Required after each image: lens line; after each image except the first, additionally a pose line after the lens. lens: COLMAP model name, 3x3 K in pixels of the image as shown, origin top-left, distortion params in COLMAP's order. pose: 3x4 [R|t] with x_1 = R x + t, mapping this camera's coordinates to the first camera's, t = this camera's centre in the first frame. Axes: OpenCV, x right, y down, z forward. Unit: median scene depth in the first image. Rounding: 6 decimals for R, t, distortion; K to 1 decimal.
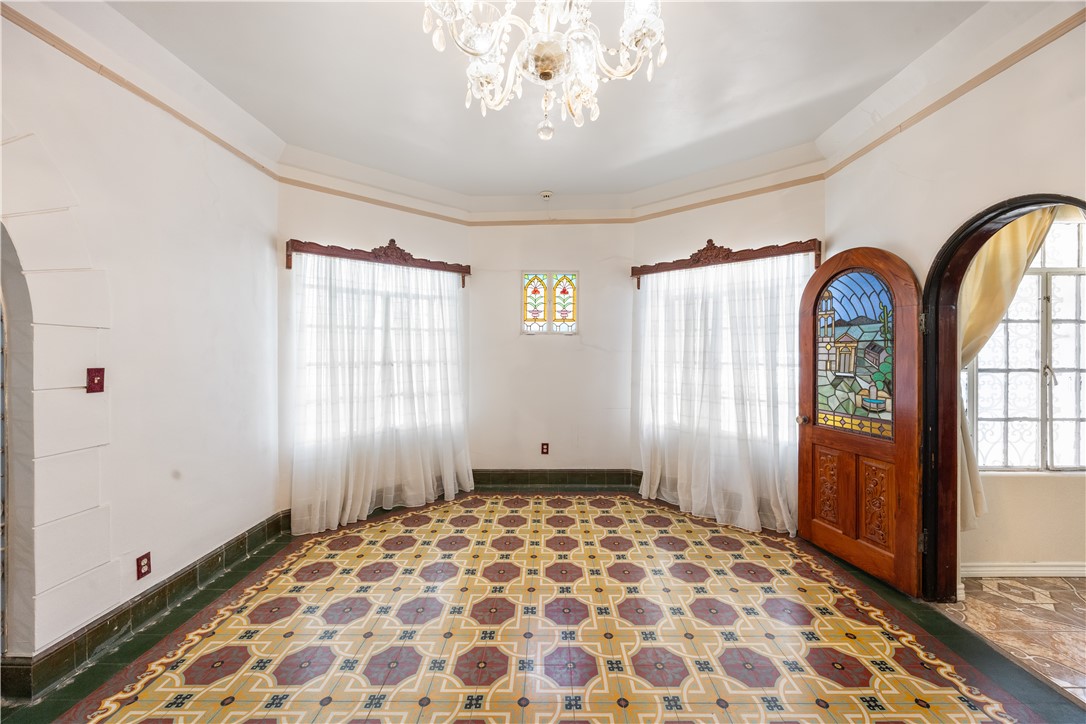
lens RADIAL K [[420.9, 0, 547.1], [0, 420.9, 352.2], [0, 0, 1]] dist [-0.000961, -0.000148]
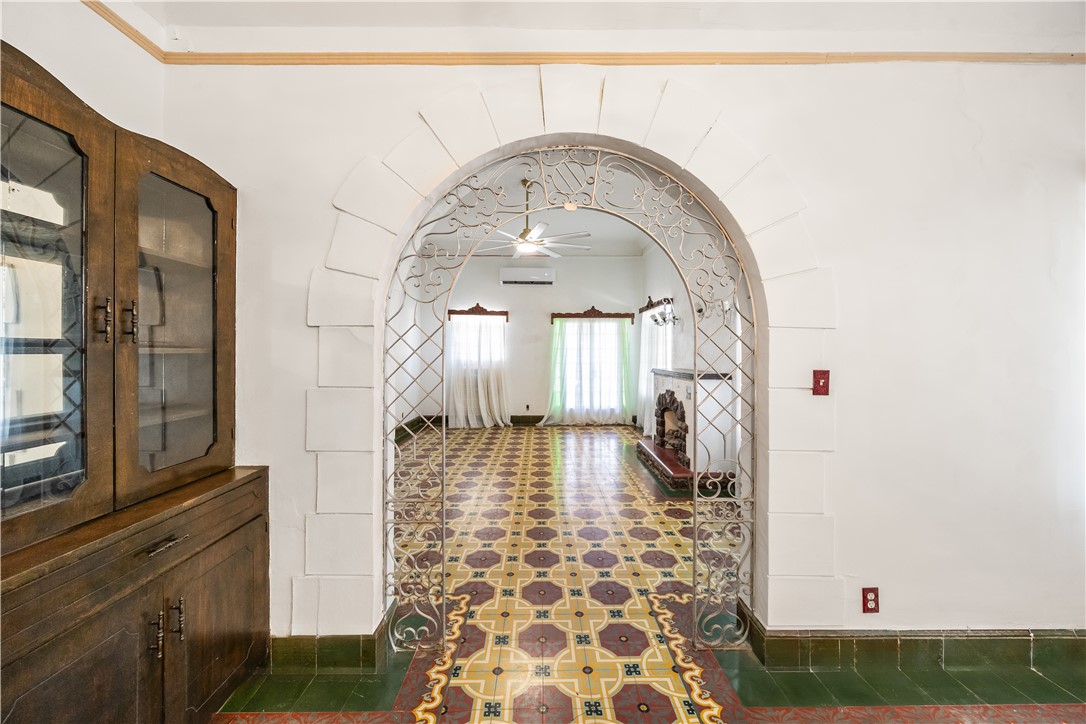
lens RADIAL K [[420.9, 0, 542.7], [0, 420.9, 352.8], [0, 0, 1]] dist [-0.000961, -0.000148]
pose [[0.015766, 0.001682, -0.999874, -0.065935], [-0.007817, 0.999968, 0.001559, 0.001072], [0.999845, 0.007791, 0.015778, 0.194451]]
